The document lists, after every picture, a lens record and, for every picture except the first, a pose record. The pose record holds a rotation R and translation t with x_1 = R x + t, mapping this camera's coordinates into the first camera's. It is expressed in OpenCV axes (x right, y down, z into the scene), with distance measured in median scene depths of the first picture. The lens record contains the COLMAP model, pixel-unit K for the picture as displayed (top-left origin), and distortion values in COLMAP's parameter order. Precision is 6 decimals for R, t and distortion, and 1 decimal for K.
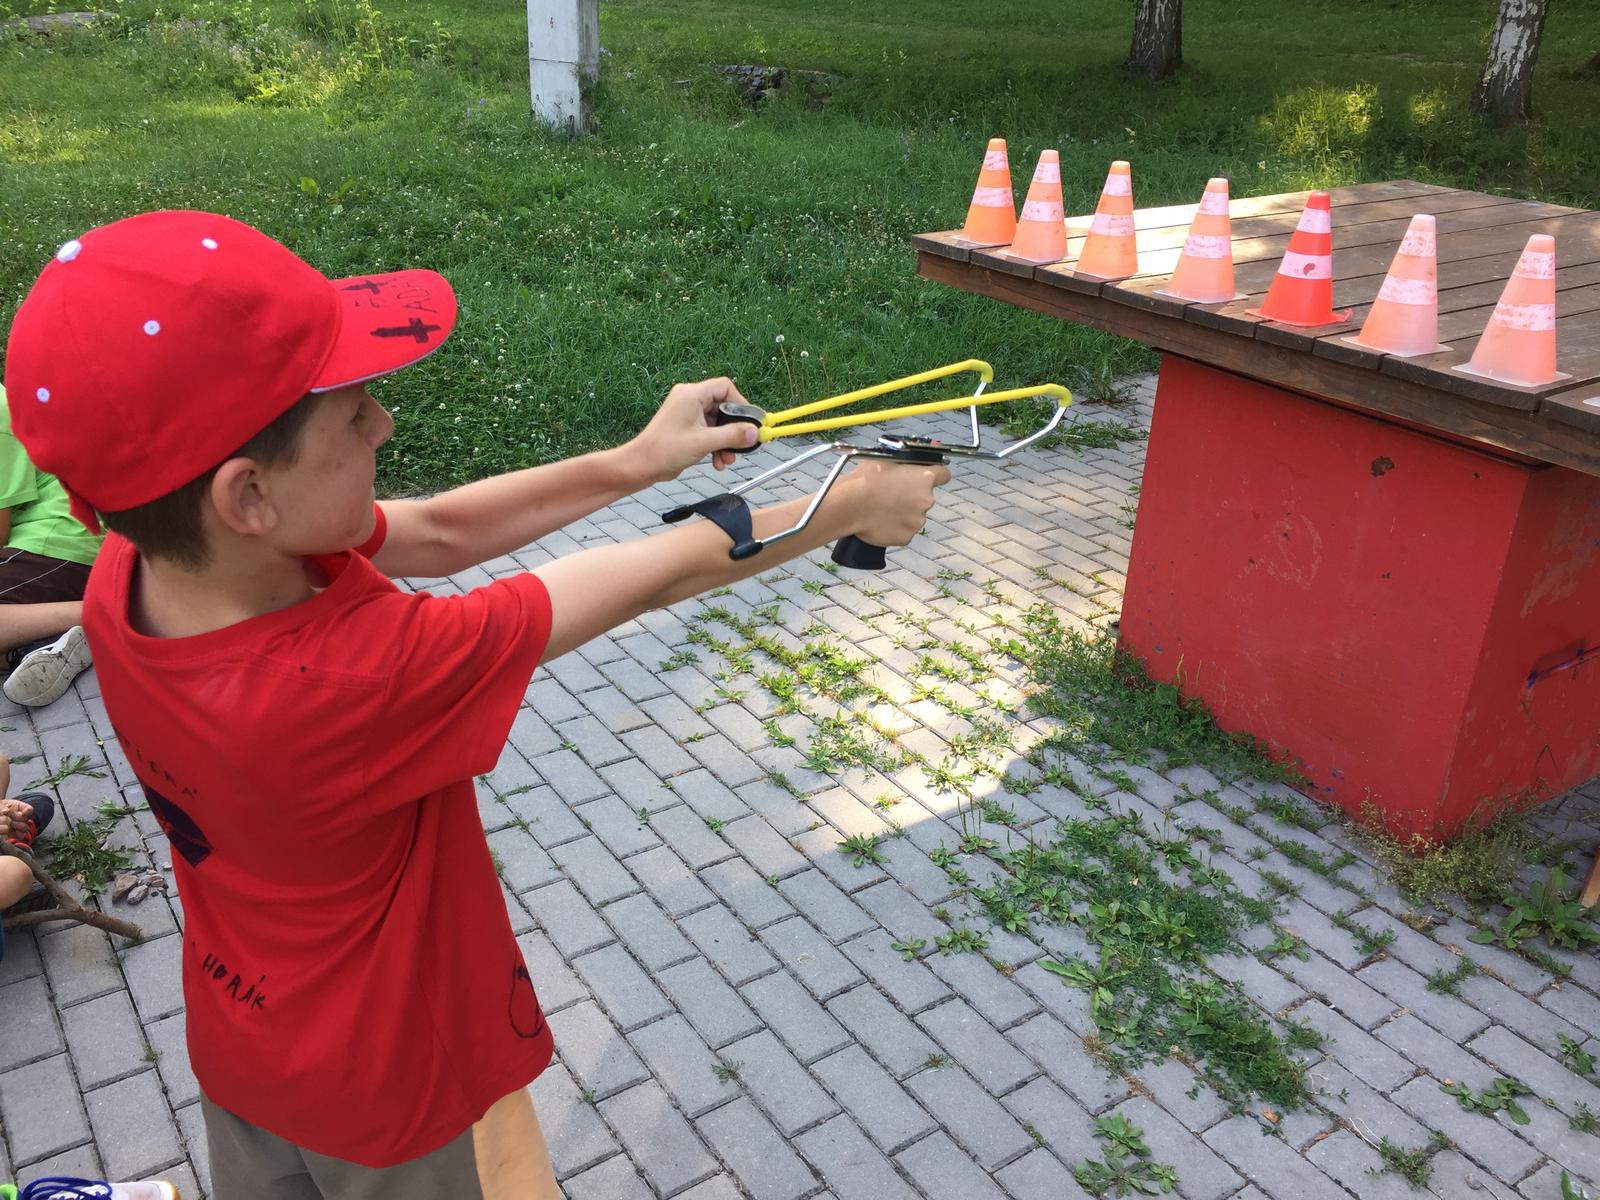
lens RADIAL K [[1355.4, 0, 803.5], [0, 1355.4, 598.2], [0, 0, 1]] dist [0.066898, -0.118515]
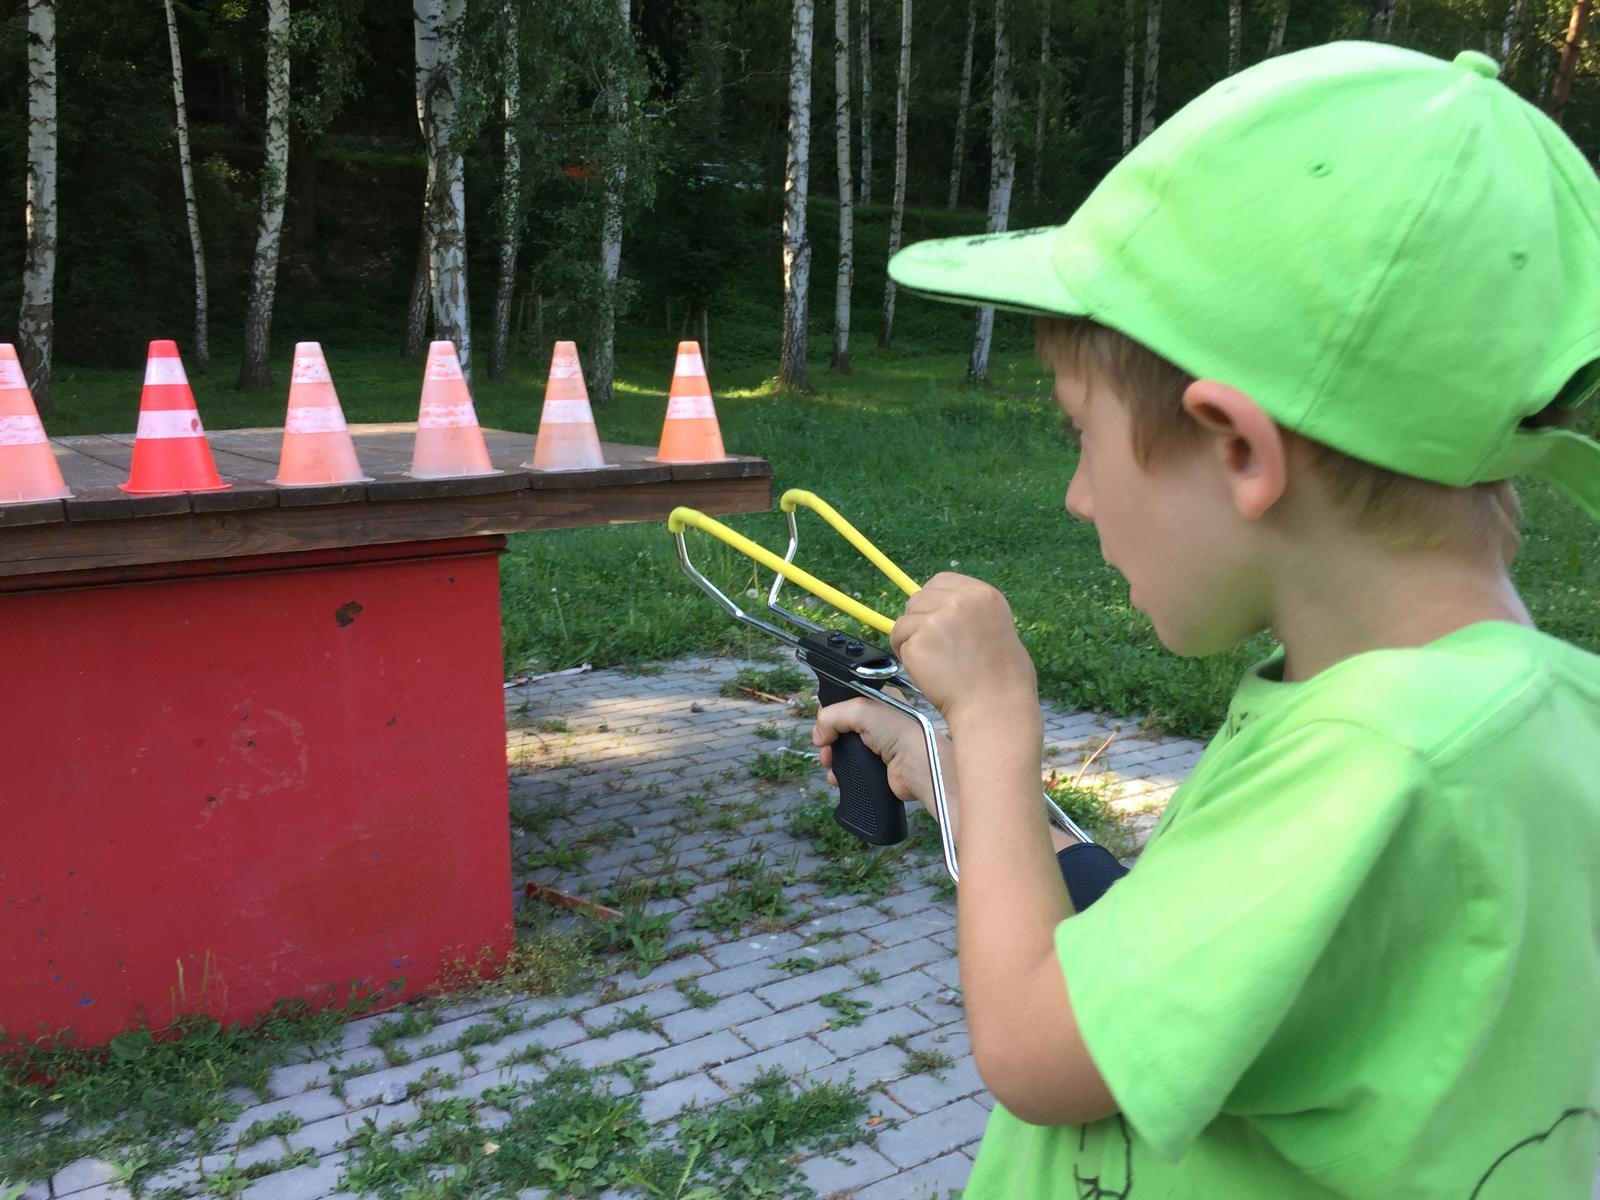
lens RADIAL K [[1355.4, 0, 803.5], [0, 1355.4, 598.2], [0, 0, 1]] dist [0.066898, -0.118515]
pose [[0.034762, -0.204757, 0.978195, -0.473147], [0.439000, 0.882429, 0.169111, -0.130409], [-0.897814, 0.423549, 0.120564, 0.633779]]
